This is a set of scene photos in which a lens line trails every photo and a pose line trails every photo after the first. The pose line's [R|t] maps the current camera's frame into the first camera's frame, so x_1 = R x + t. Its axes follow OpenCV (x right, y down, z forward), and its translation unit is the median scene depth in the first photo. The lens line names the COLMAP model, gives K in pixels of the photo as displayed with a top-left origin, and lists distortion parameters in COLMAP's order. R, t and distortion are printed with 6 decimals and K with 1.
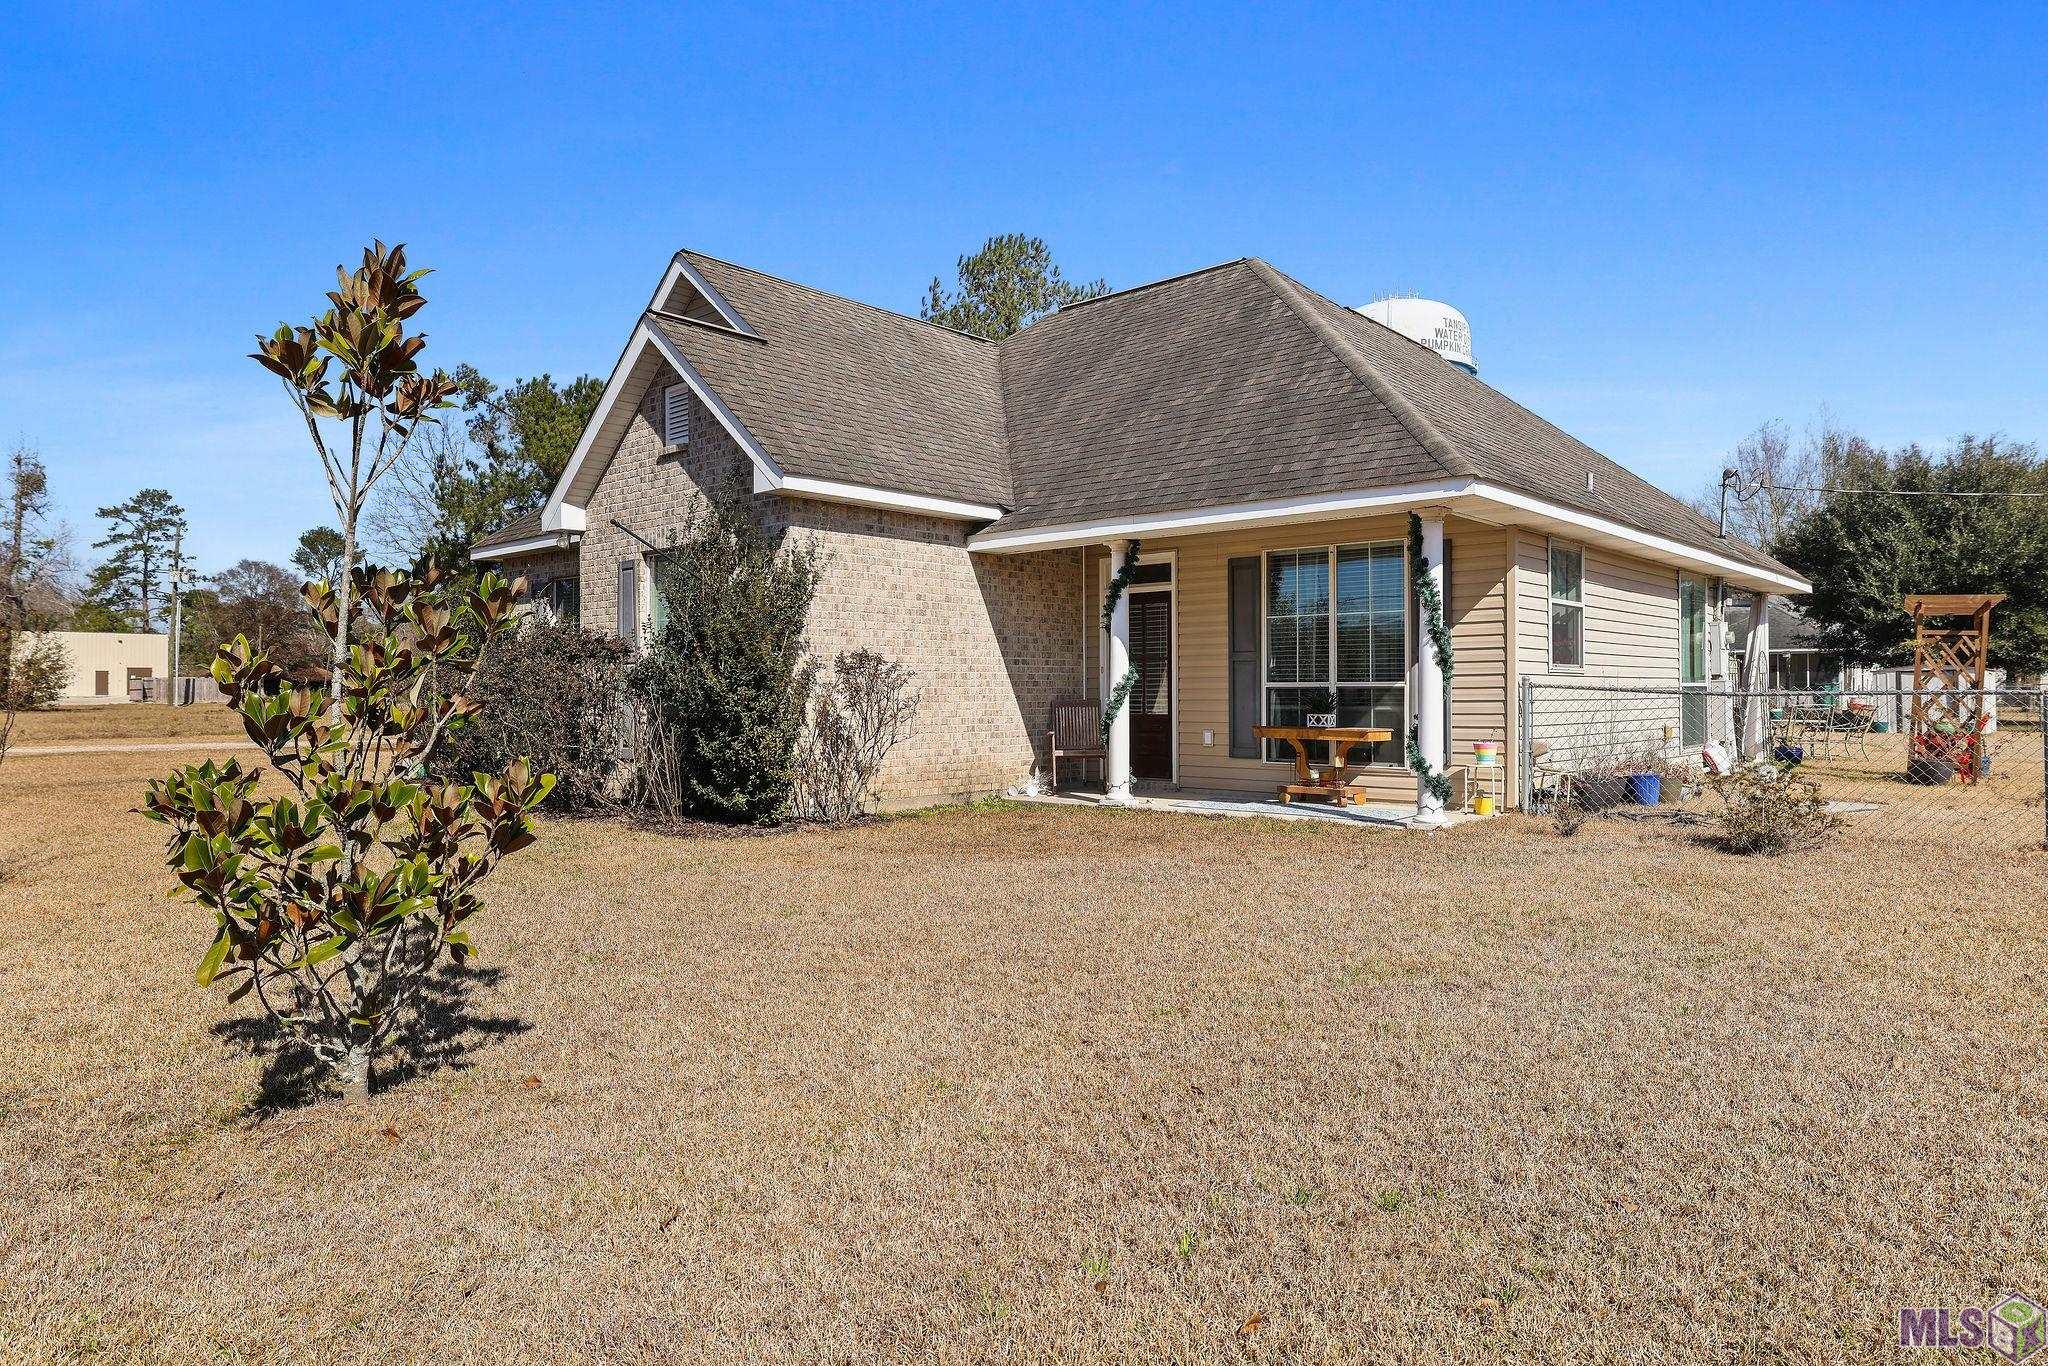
lens RADIAL K [[1229.0, 0, 1024.0], [0, 1229.0, 683.0], [0, 0, 1]] dist [-0.000767, -0.000036]
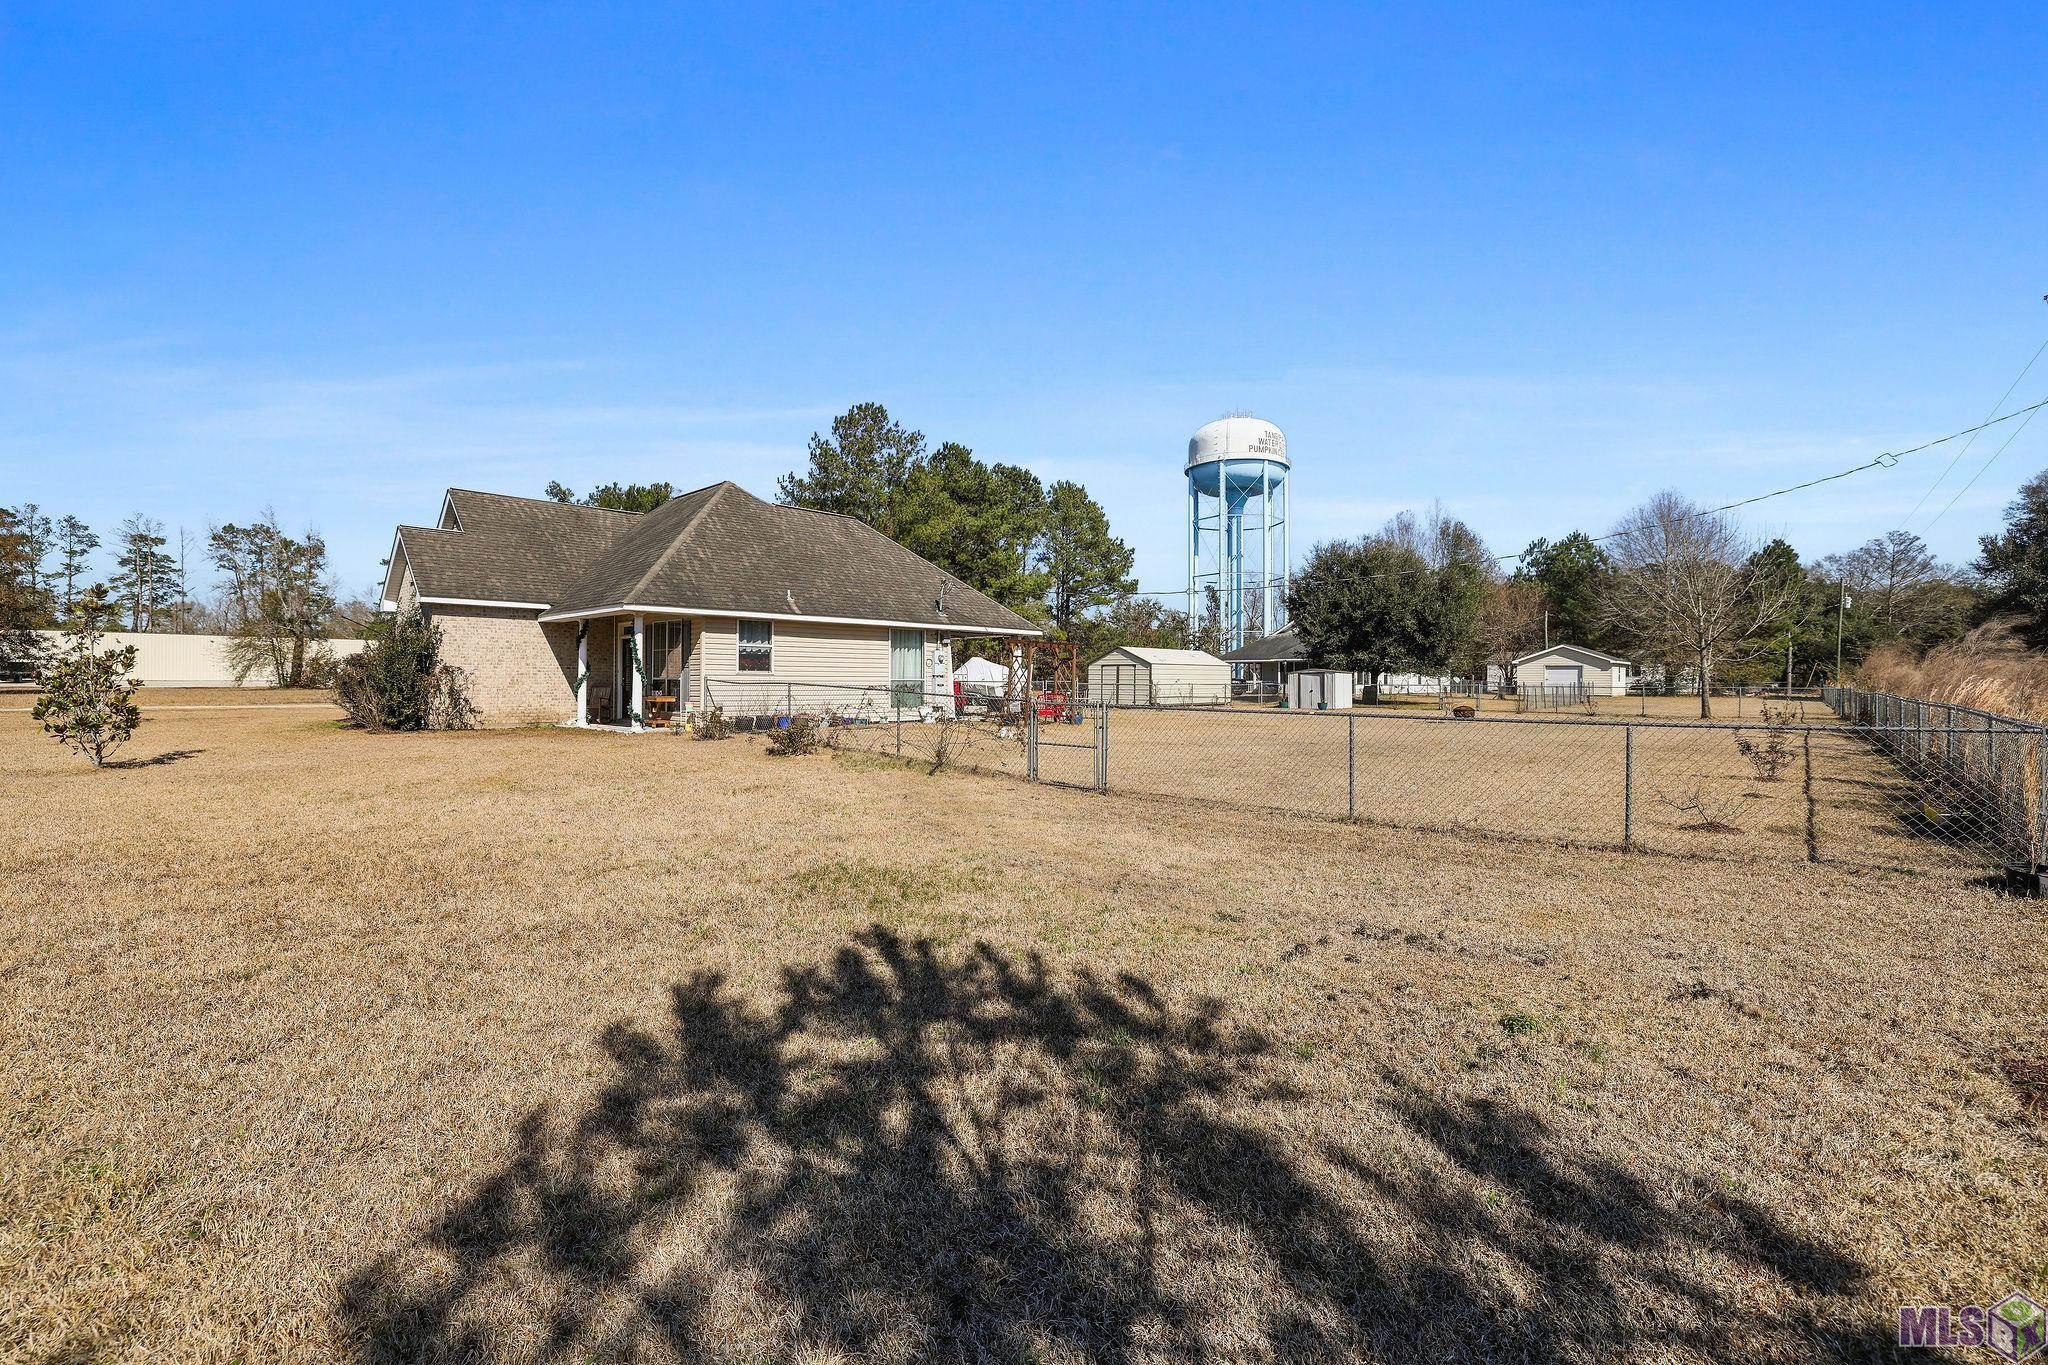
lens RADIAL K [[889.5, 0, 1024.0], [0, 889.5, 682.5], [0, 0, 1]] dist [-0.037048, 0.014164]
pose [[0.999731, 0.002994, -0.023001, 0.950904], [-0.002939, 0.999993, 0.002411, 0.003428], [0.023008, -0.002343, 0.999733, -0.697435]]
